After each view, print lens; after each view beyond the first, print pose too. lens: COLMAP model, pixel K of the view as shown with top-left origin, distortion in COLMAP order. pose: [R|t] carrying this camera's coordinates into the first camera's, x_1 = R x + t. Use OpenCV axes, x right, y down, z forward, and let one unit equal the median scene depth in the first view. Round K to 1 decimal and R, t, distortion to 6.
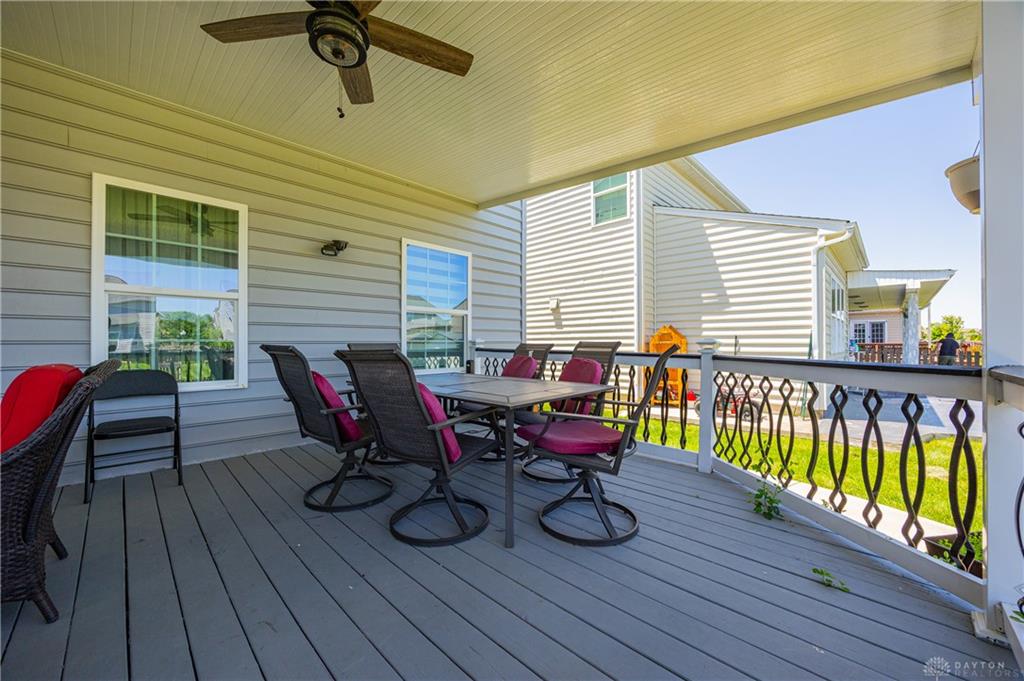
lens RADIAL K [[389.6, 0, 510.7], [0, 389.6, 345.3], [0, 0, 1]] dist [-0.005928, -0.000305]
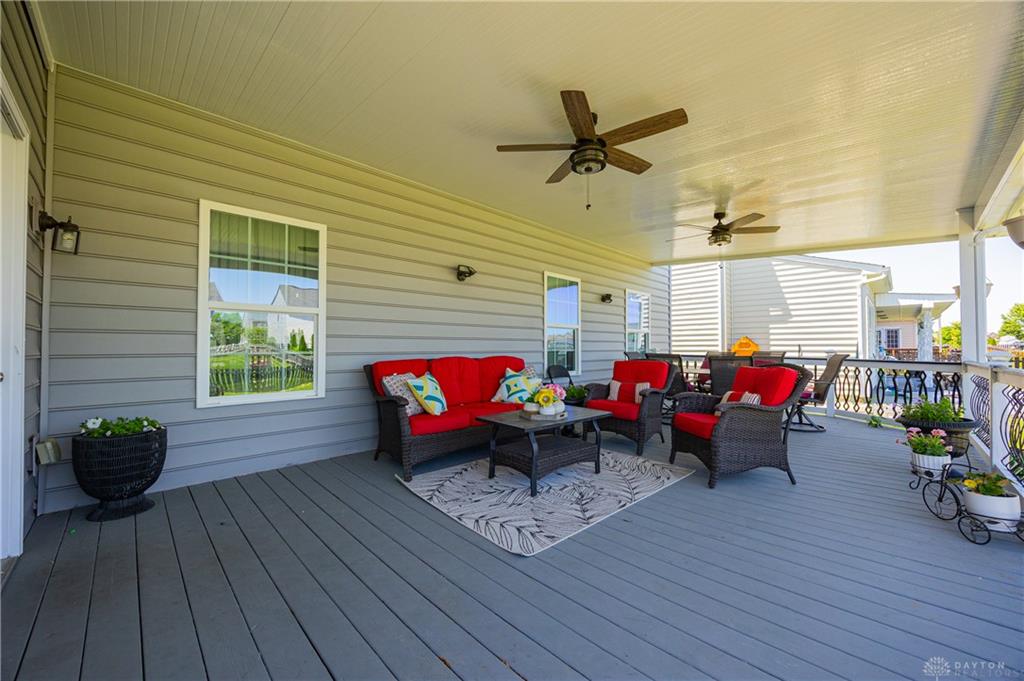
lens RADIAL K [[389.6, 0, 512.9], [0, 389.6, 342.1], [0, 0, 1]] dist [-0.005928, -0.000305]
pose [[0.999950, 0.000153, -0.009962, -0.276421], [-0.000338, 0.999826, -0.018641, -0.004744], [0.009957, 0.018644, 0.999777, -0.251895]]
